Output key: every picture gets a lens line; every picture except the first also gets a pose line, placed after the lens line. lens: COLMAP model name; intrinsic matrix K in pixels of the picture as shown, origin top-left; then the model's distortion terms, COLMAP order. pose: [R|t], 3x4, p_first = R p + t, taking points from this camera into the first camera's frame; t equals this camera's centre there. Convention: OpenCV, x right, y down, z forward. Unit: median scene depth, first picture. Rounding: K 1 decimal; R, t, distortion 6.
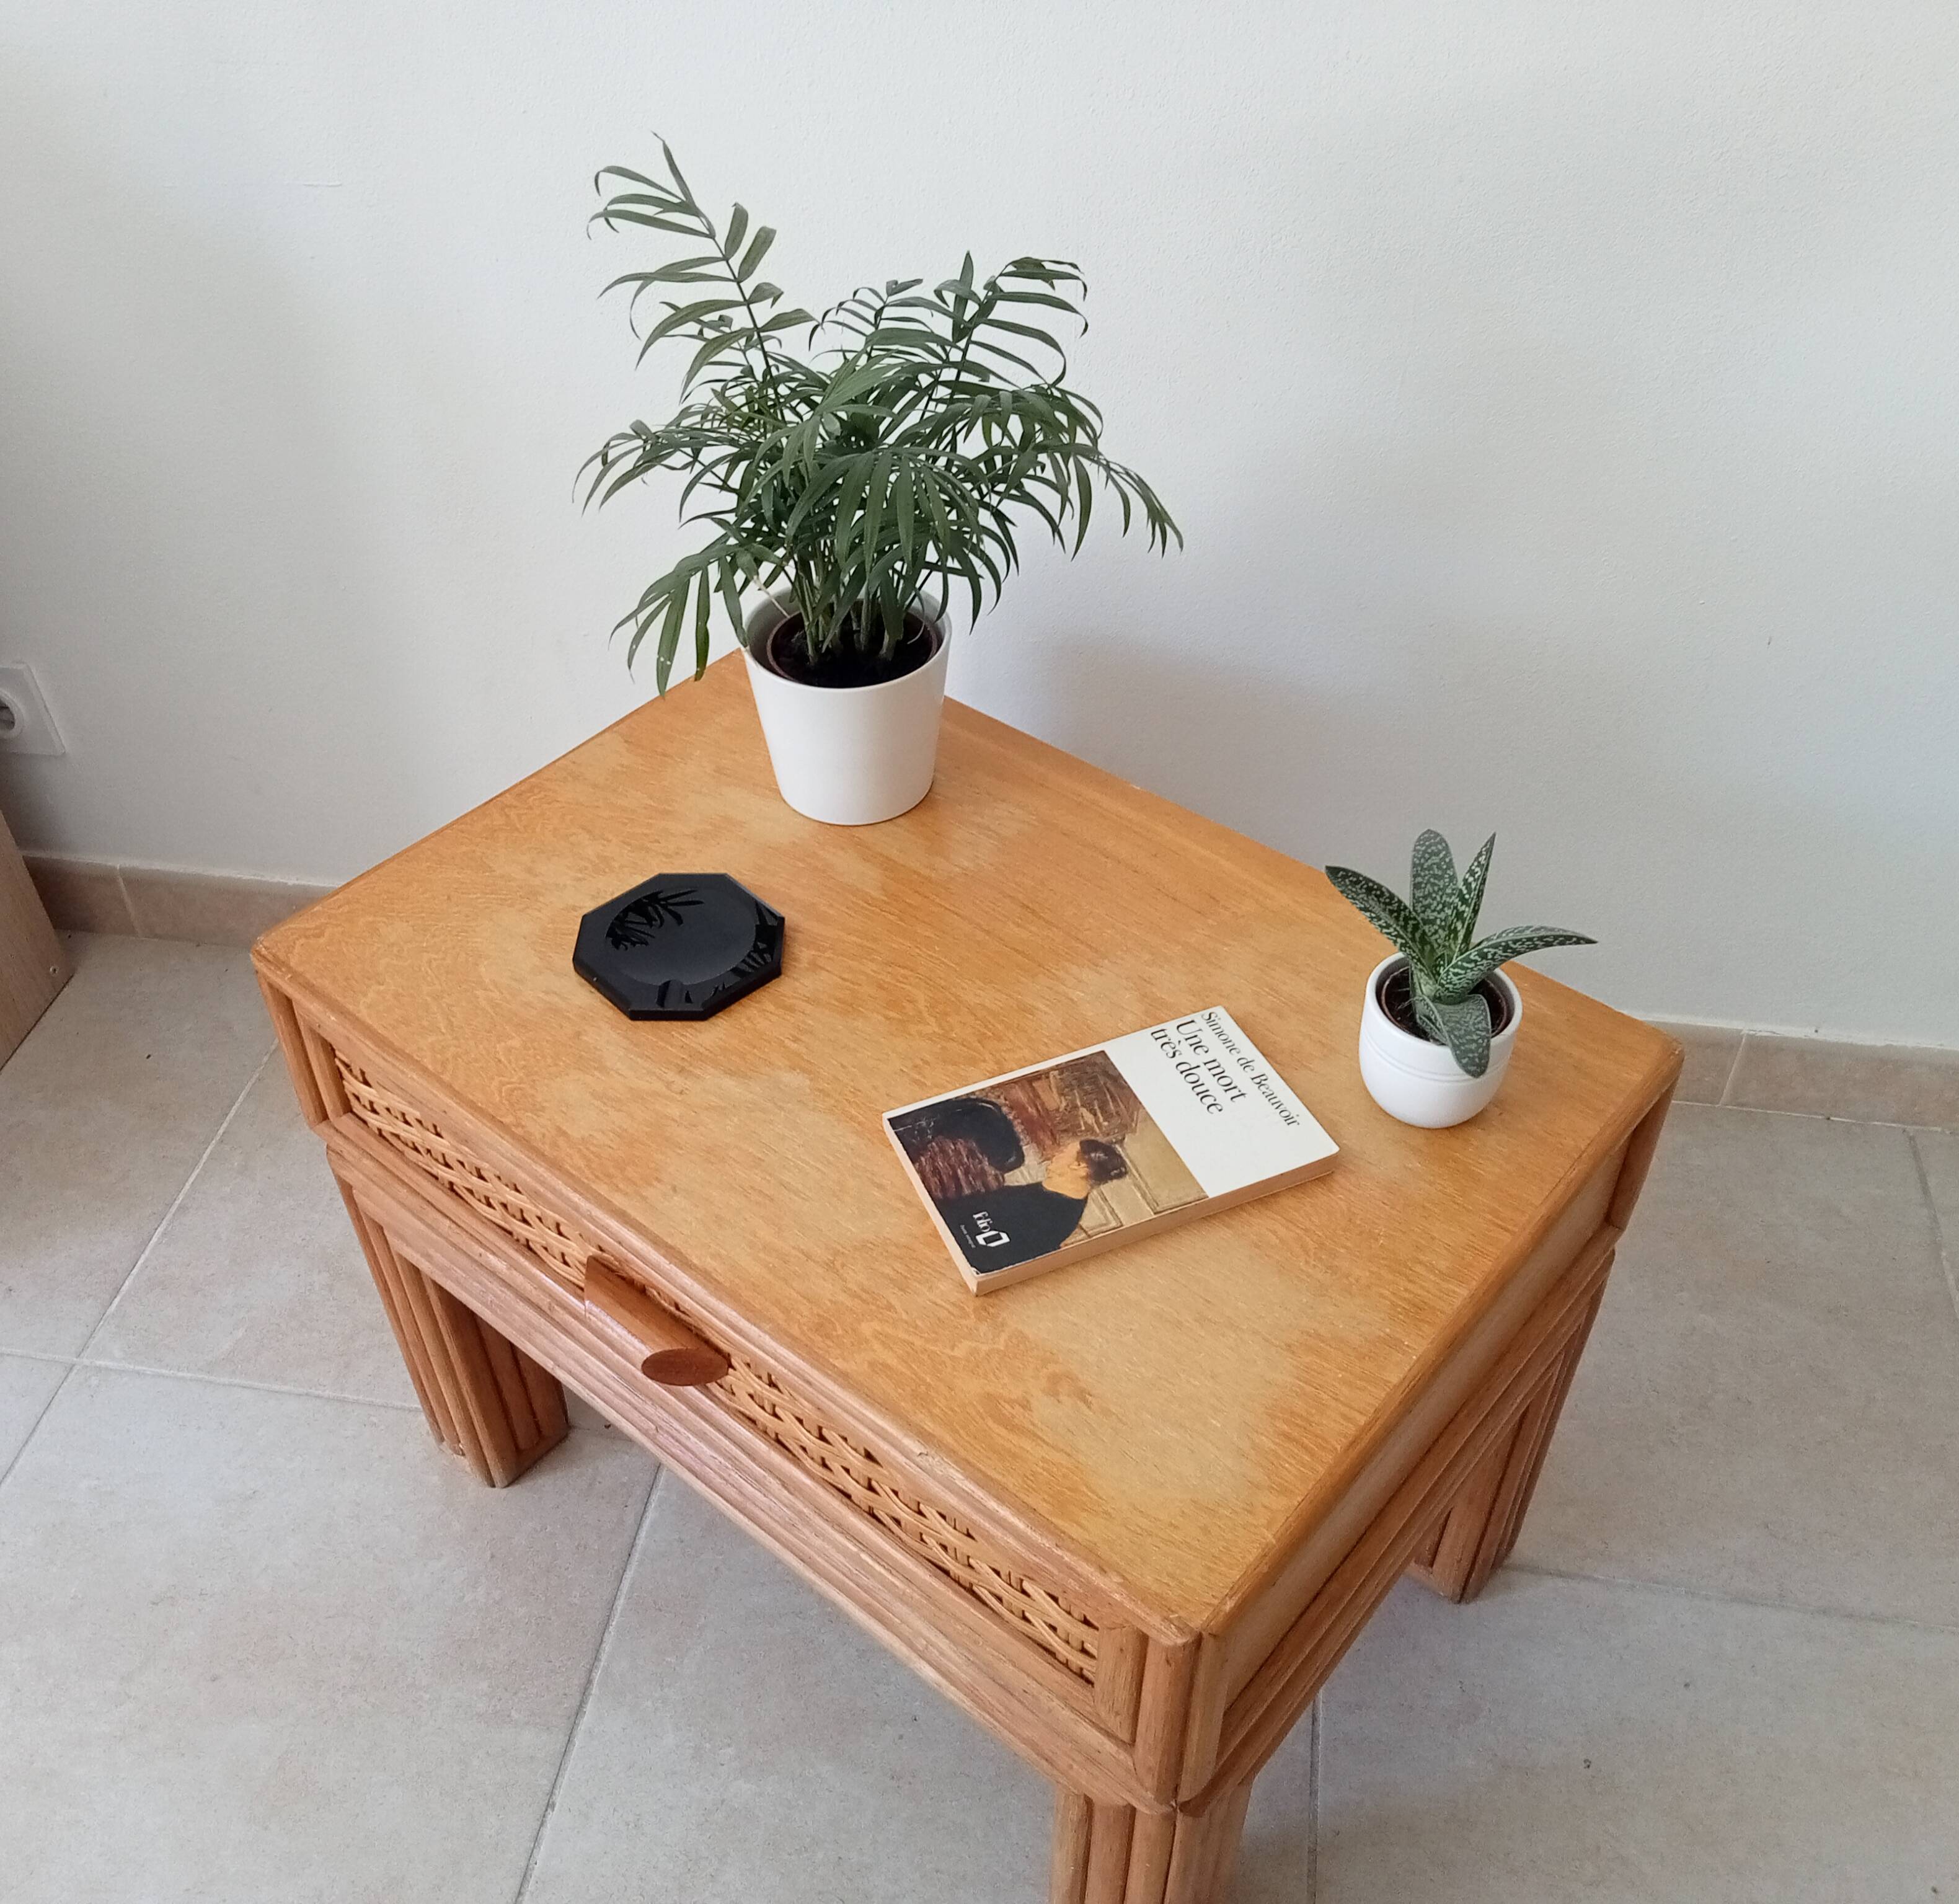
lens RADIAL K [[1912.1, 0, 958.9], [0, 1912.1, 949.1], [0, 0, 1]] dist [0.081951, -0.100571]
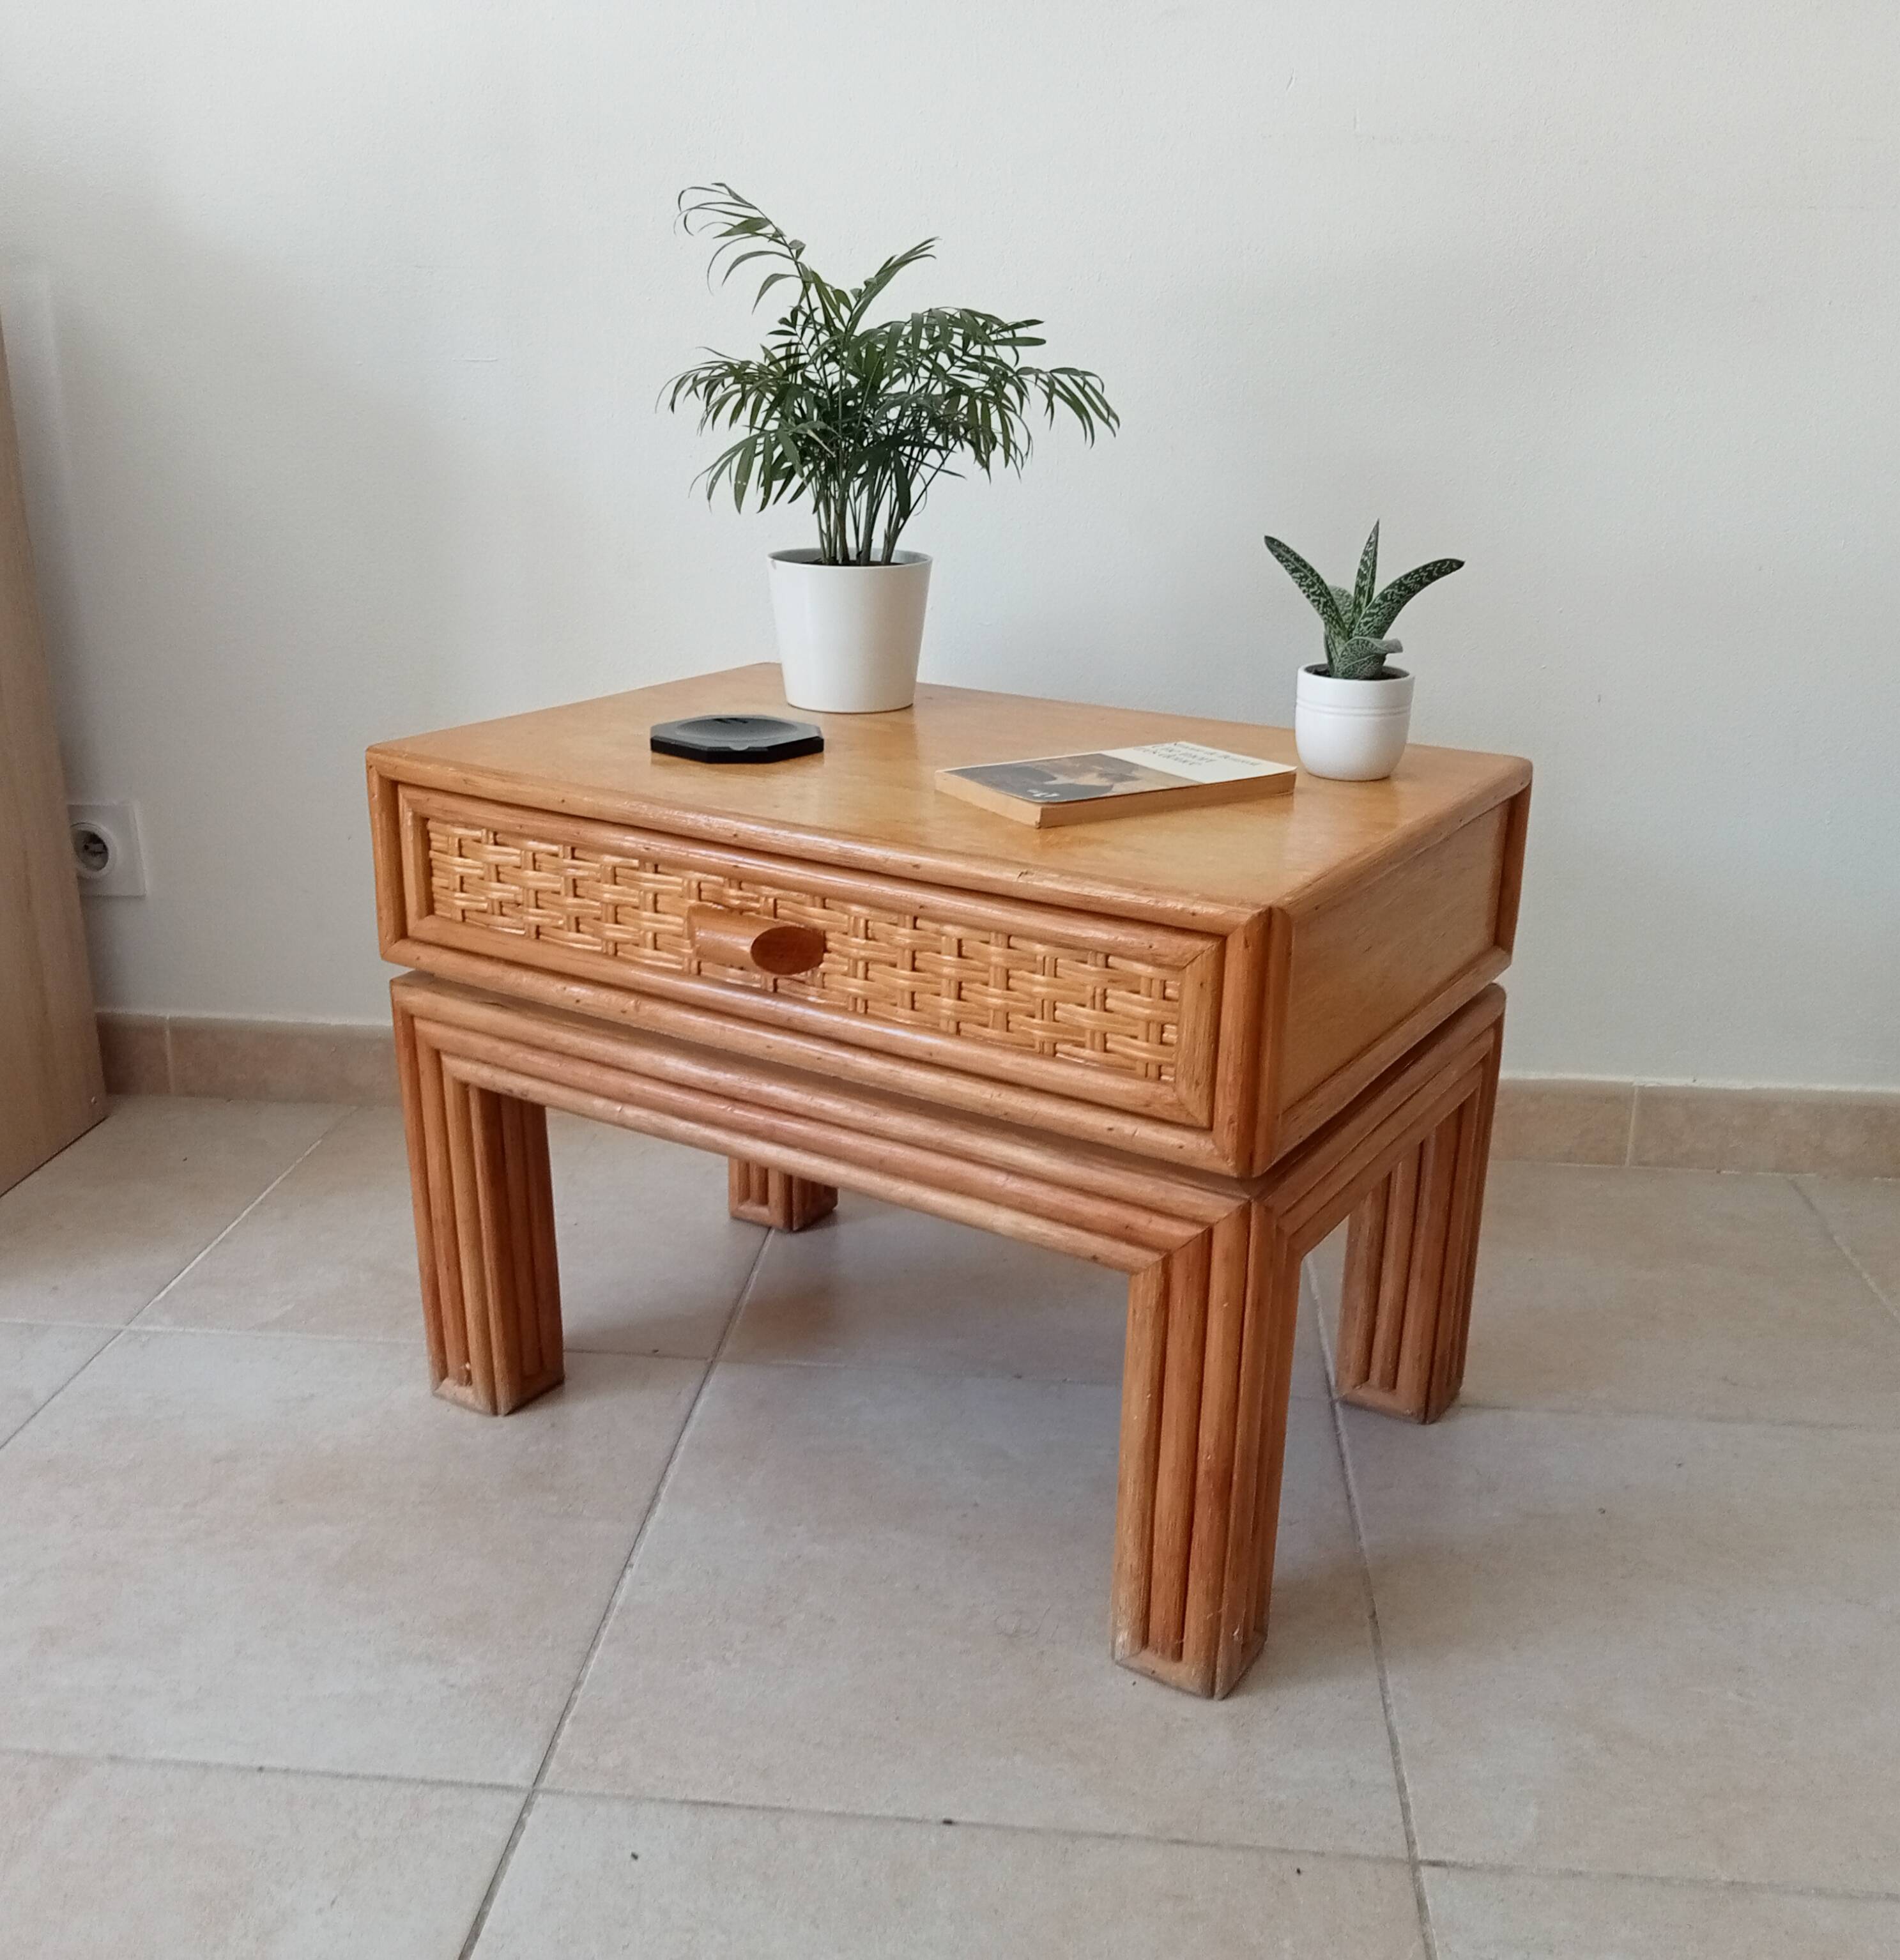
lens RADIAL K [[1913.0, 0, 1001.7], [0, 1913.0, 981.6], [0, 0, 1]] dist [0.081951, -0.100571]
pose [[0.985758, -0.017779, 0.167226, -0.211400], [0.084557, 0.911952, -0.401489, 0.727594], [-0.145364, 0.409912, 0.900468, -0.064368]]
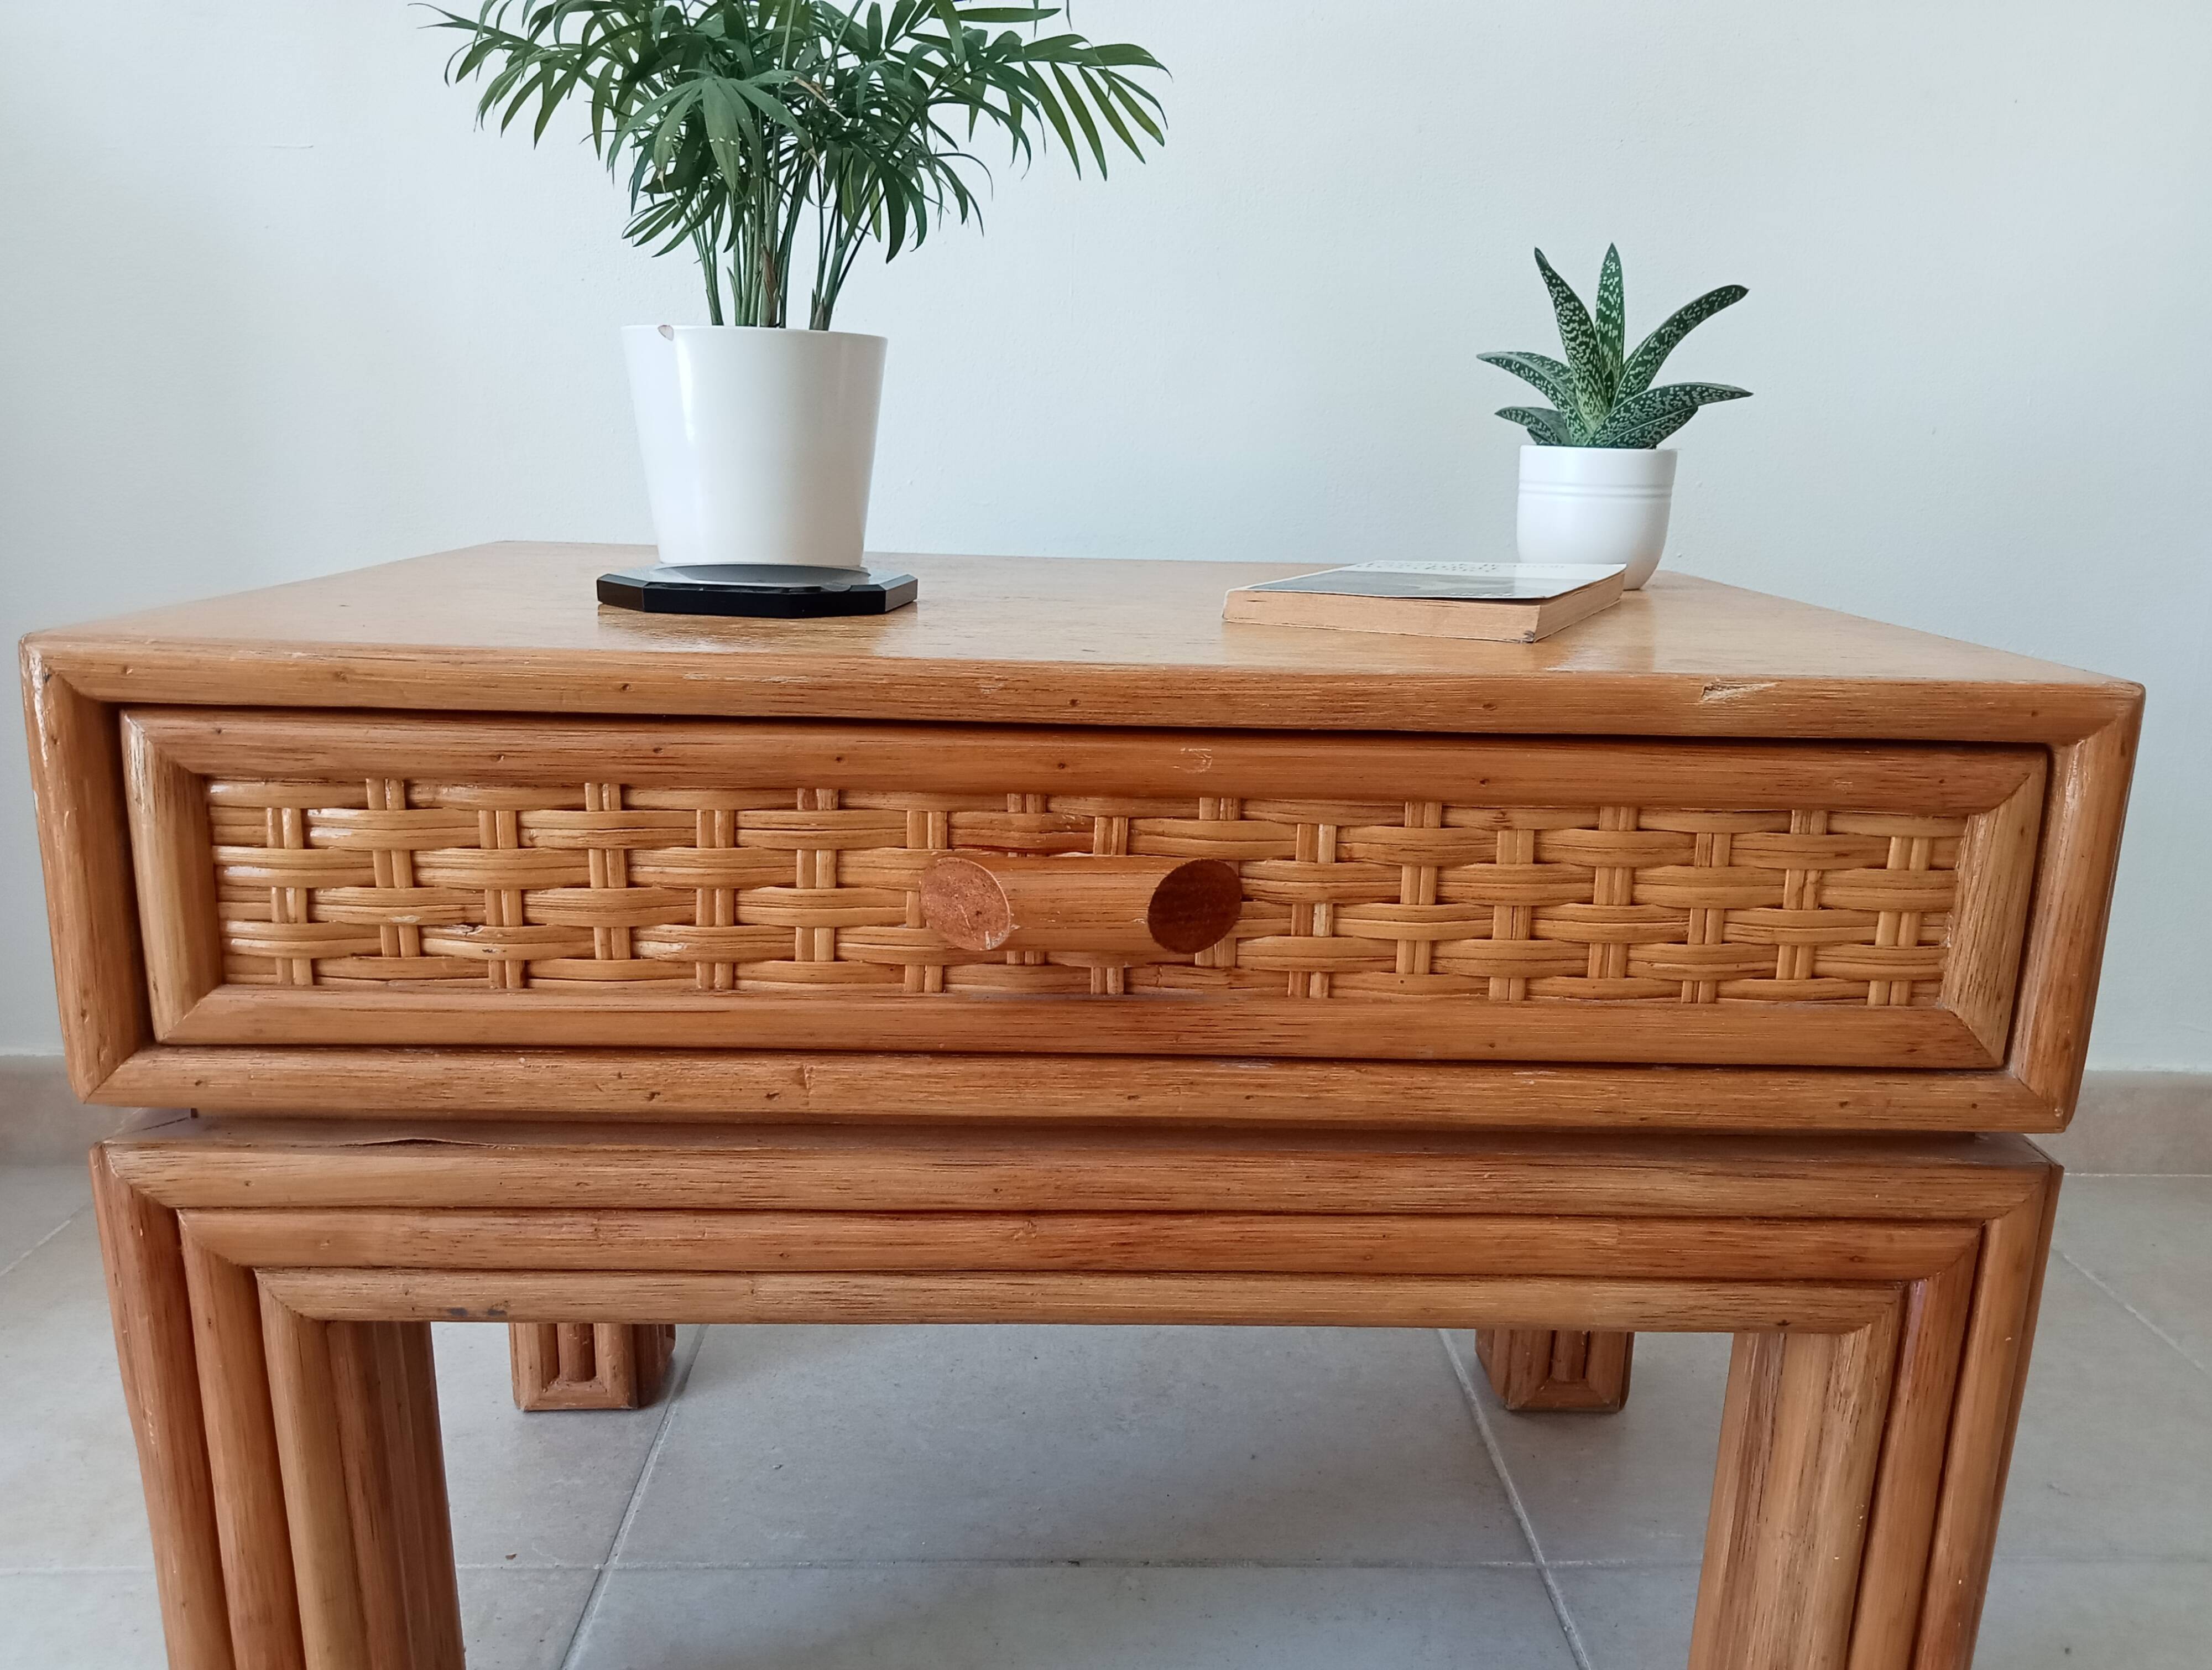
lens RADIAL K [[1683.9, 0, 1145.8], [0, 1683.9, 841.6], [0, 0, 1]] dist [0.016637, -0.009687]
pose [[0.737265, -0.125746, 0.663798, -0.520327], [0.428911, 0.846247, -0.316073, 0.371864], [-0.521992, 0.517740, 0.677842, 0.638343]]
